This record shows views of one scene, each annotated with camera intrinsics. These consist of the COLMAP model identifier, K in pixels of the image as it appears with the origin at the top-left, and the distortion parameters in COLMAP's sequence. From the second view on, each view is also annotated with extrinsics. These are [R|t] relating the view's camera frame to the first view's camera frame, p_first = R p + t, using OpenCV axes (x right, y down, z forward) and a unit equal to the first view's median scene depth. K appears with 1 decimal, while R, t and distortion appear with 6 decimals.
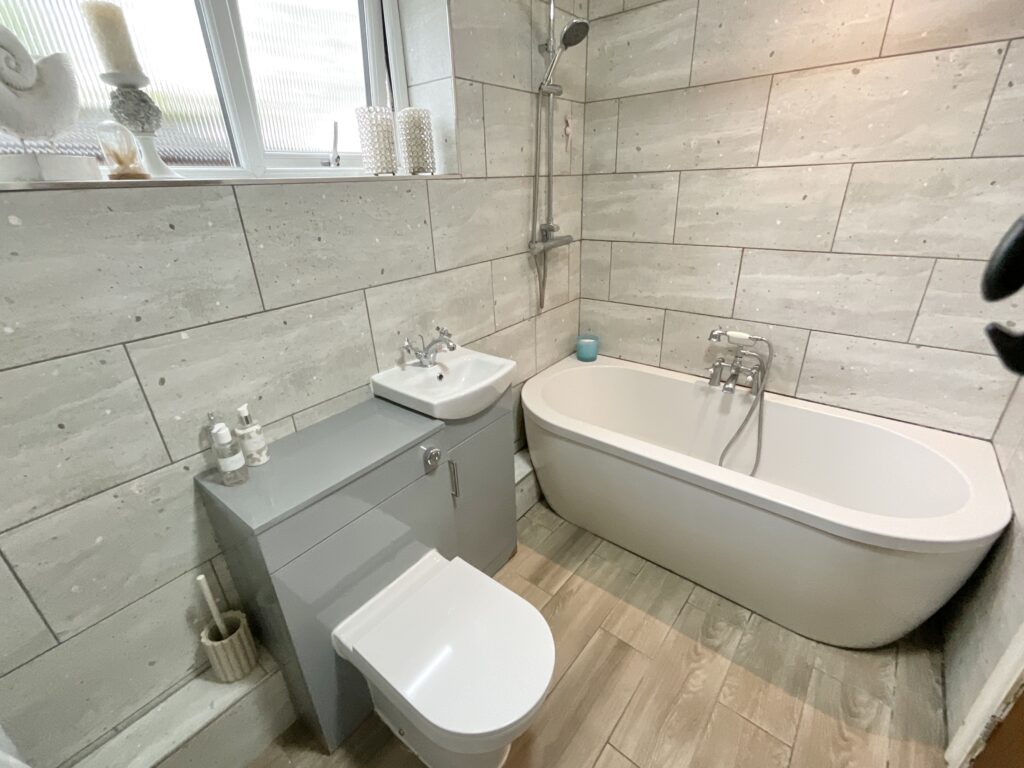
lens RADIAL K [[451.0, 0, 512.0], [0, 451.0, 384.0], [0, 0, 1]] dist [0.000000, 0.000394]
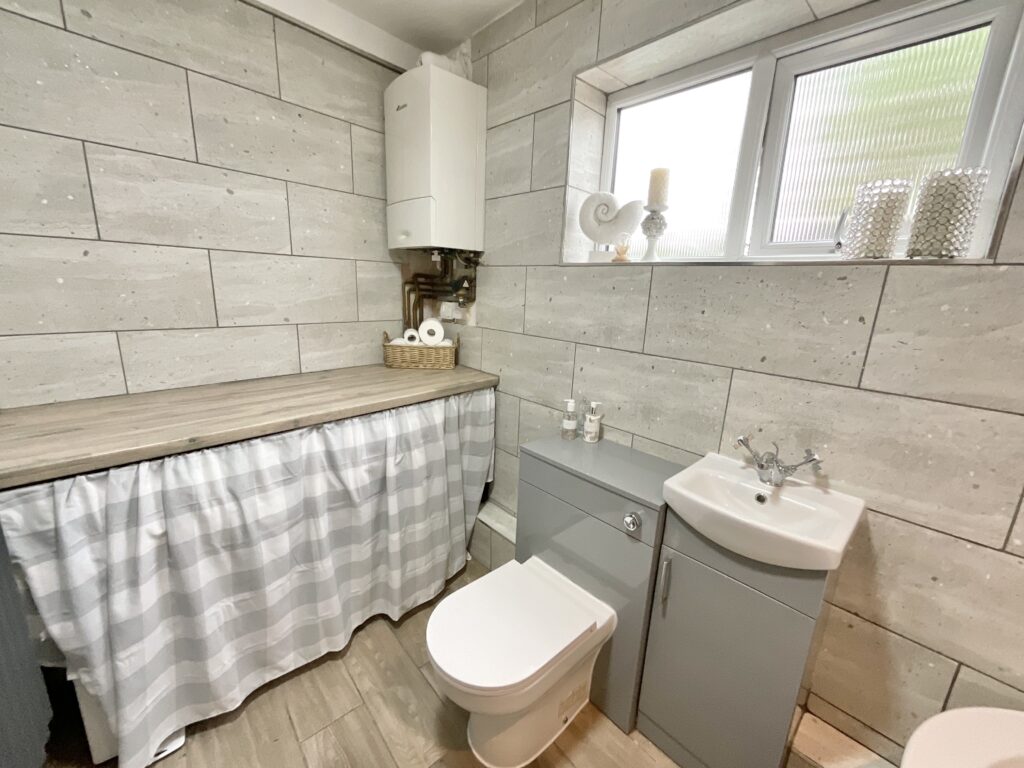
lens RADIAL K [[411.6, 0, 512.0], [0, 411.6, 384.0], [0, 0, 1]] dist [-0.000395, 0.000335]
pose [[-0.142265, 0.262688, -0.954335, 0.672933], [-0.438175, 0.847814, 0.298687, -0.261367], [0.887560, 0.460659, -0.005511, 0.646023]]
